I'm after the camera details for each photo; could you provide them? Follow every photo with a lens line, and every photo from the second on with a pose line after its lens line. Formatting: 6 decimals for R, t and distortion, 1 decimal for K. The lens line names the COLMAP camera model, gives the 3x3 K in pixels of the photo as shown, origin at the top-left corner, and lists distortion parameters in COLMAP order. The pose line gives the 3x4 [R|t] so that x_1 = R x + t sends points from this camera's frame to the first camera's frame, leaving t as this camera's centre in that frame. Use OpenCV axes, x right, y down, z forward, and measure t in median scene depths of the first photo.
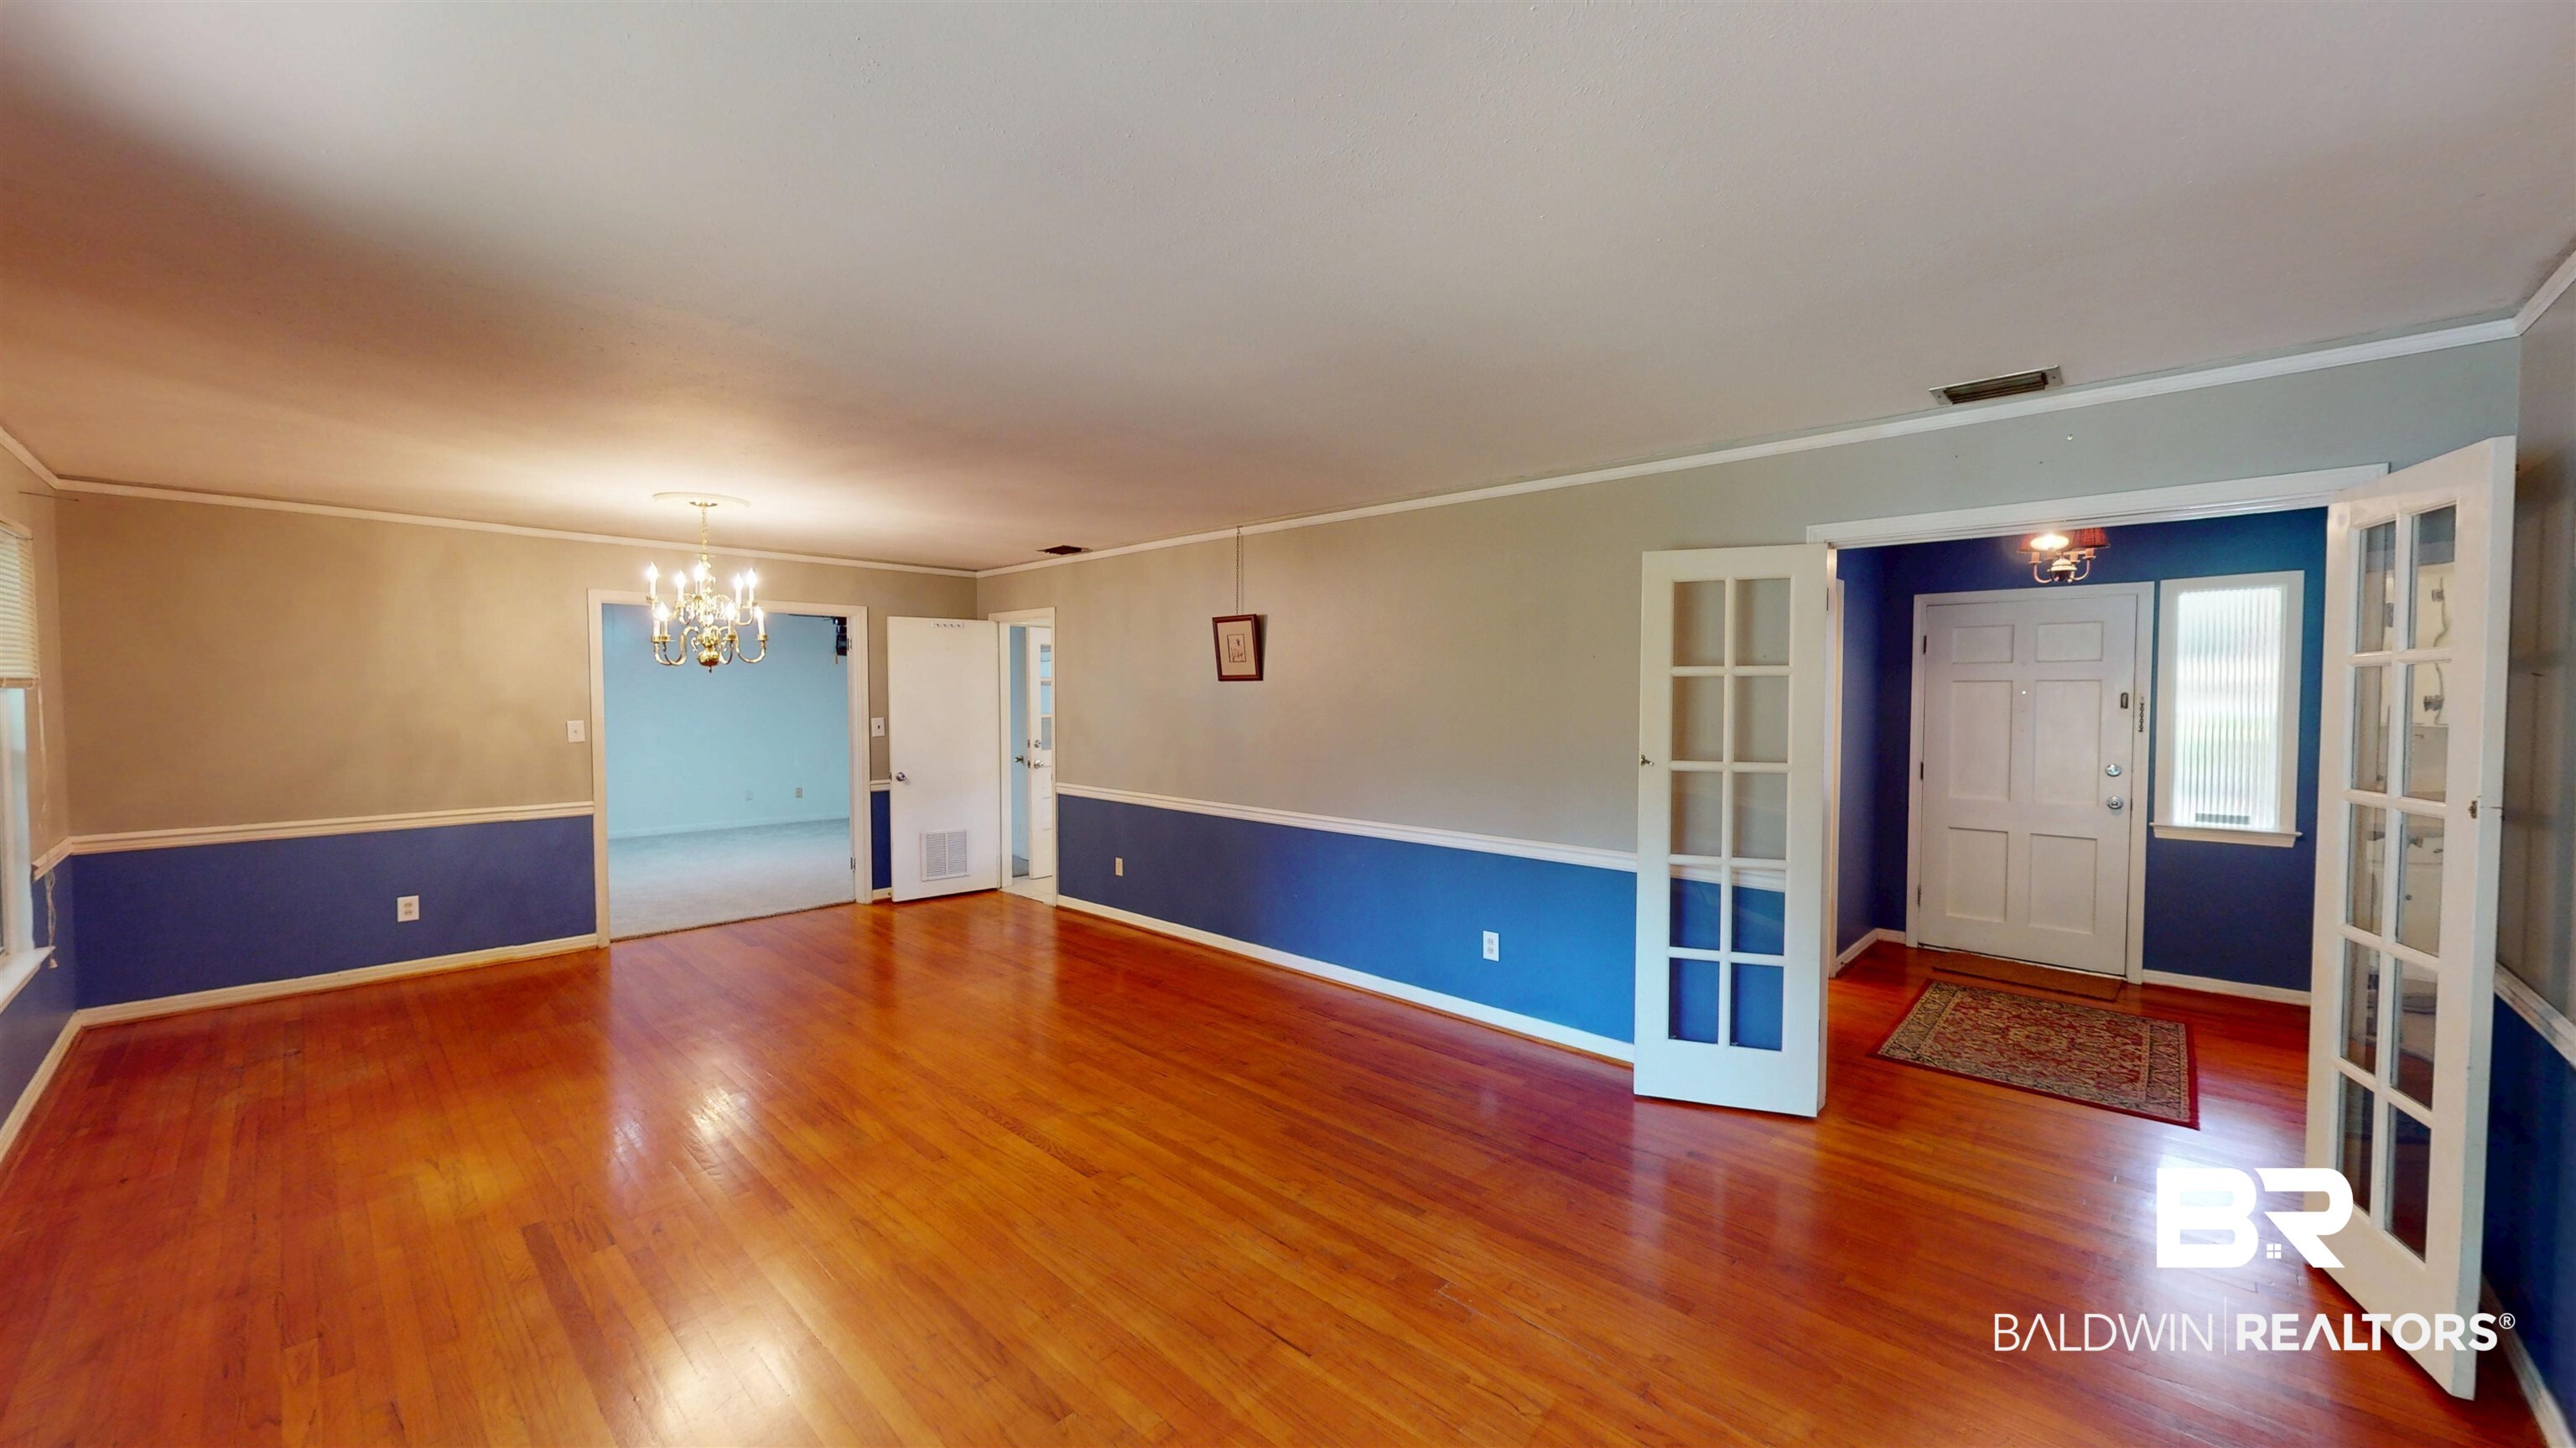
lens RADIAL K [[958.1, 0, 1289.0], [0, 958.1, 733.4], [0, 0, 1]] dist [0.008103, -0.000254]
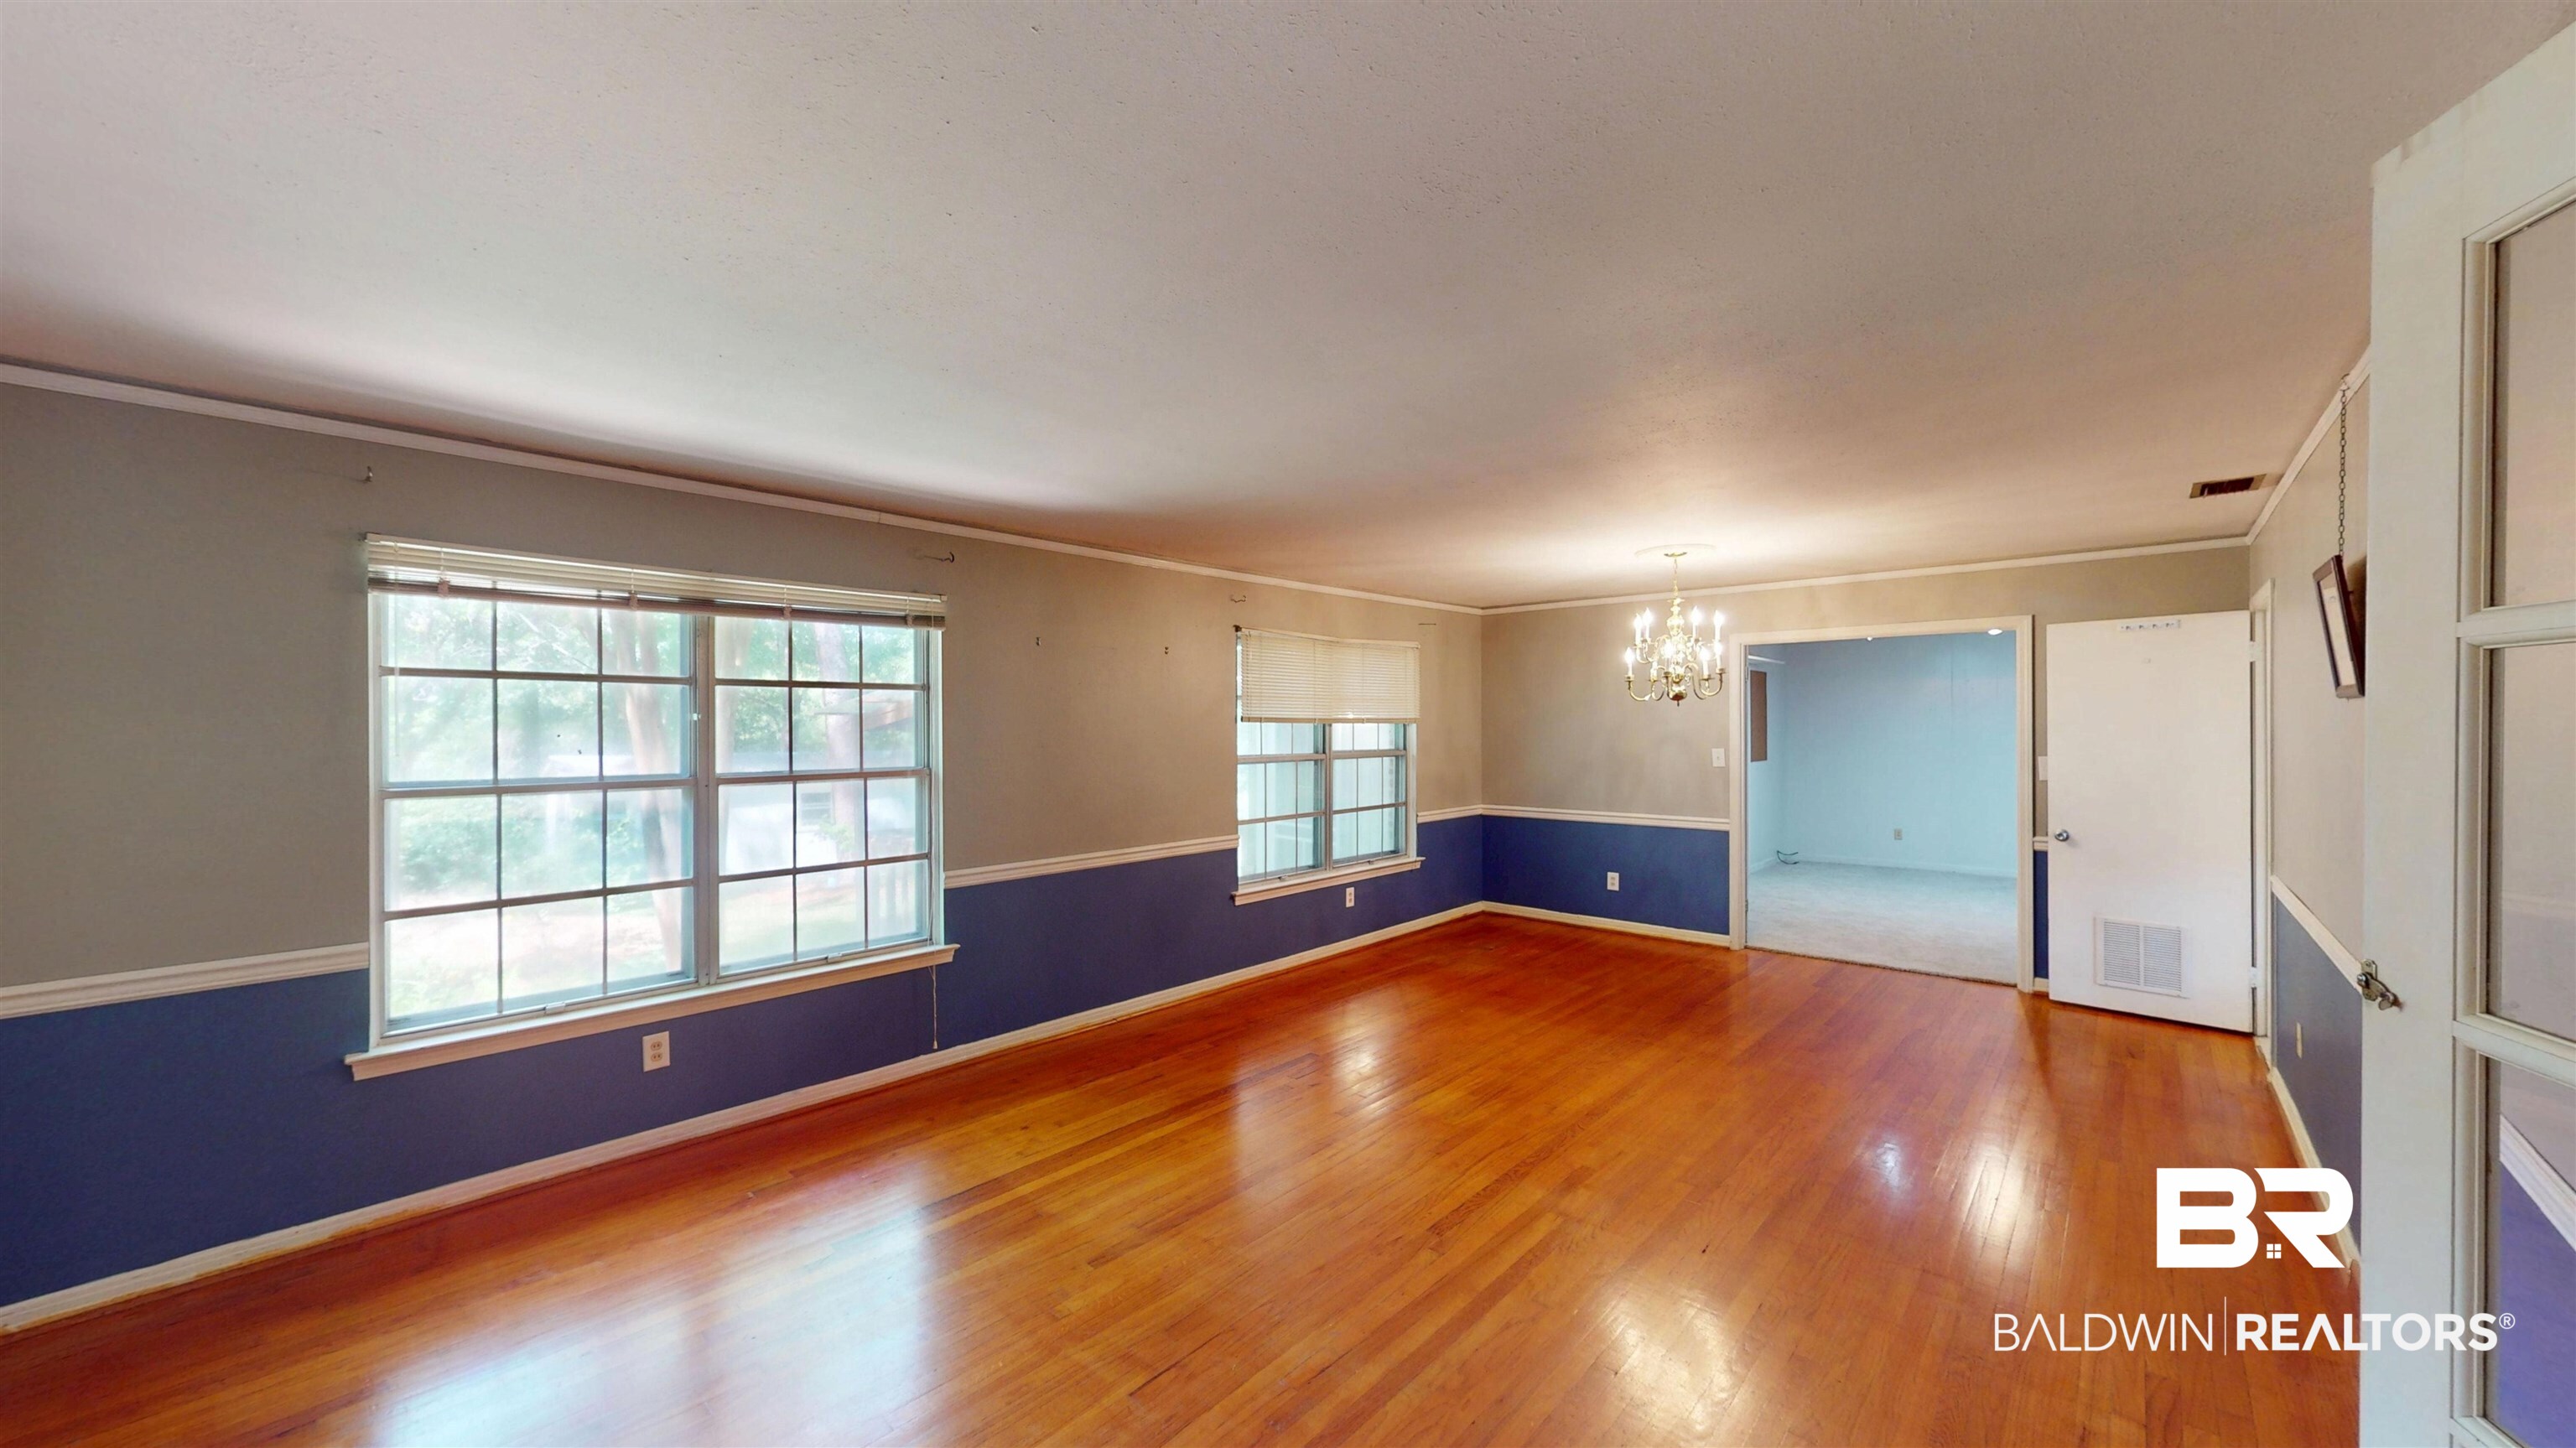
lens RADIAL K [[958.1, 0, 1282.7], [0, 958.1, 718.5], [0, 0, 1]] dist [0.008103, -0.000254]
pose [[0.008228, -0.007805, -0.999936, 0.500942], [-0.038977, 0.999207, -0.008120, -0.023556], [0.999206, 0.039041, 0.007918, 0.550310]]
